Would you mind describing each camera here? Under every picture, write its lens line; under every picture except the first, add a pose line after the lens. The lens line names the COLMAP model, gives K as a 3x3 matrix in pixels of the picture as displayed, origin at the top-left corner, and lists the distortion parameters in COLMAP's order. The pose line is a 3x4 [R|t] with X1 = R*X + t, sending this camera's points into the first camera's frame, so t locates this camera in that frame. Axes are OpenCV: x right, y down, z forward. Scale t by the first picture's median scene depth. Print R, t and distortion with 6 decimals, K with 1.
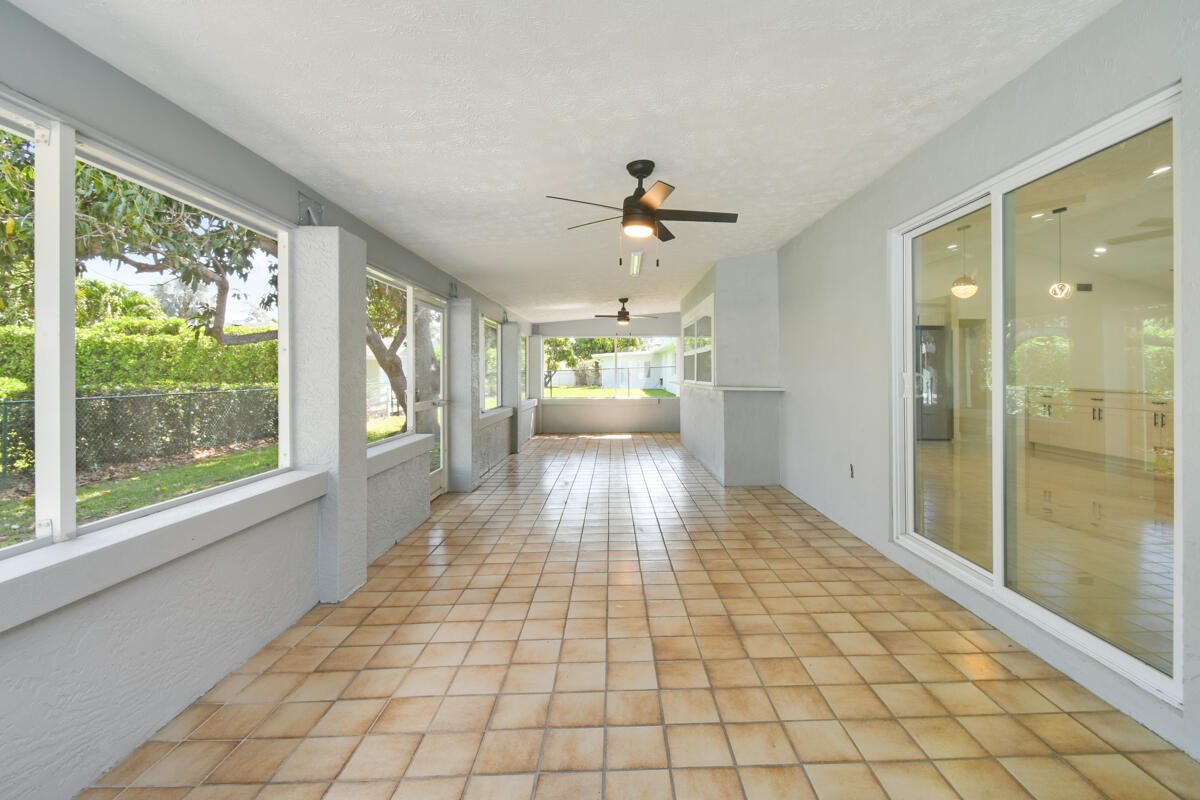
lens RADIAL K [[507.1, 0, 691.1], [0, 507.1, 367.1], [0, 0, 1]] dist [-0.000258, -0.000439]
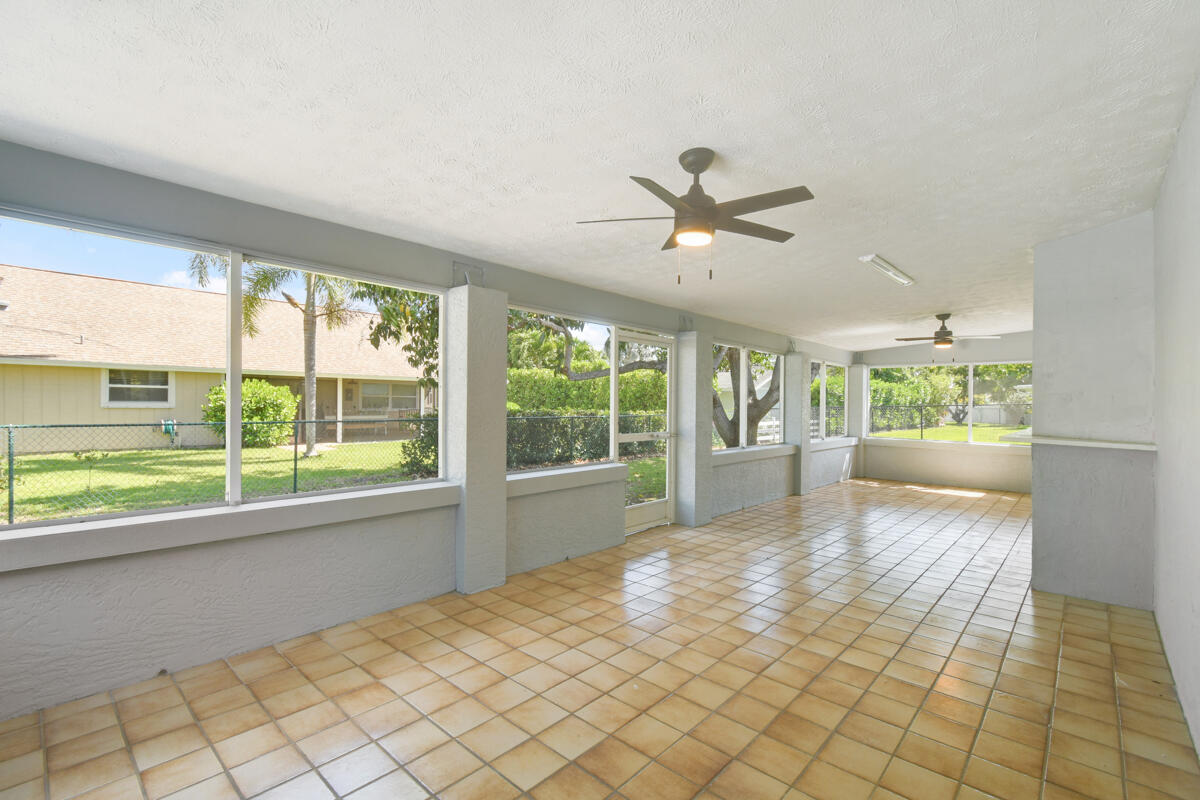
lens RADIAL K [[542.3, 0, 626.6], [0, 542.3, 400.5], [0, 0, 1]] dist [-0.000558, -0.000418]
pose [[0.711135, 0.015215, -0.702891, 0.435677], [-0.014332, 0.999872, 0.007144, -0.013698], [0.702909, 0.004993, 0.711262, 0.309028]]
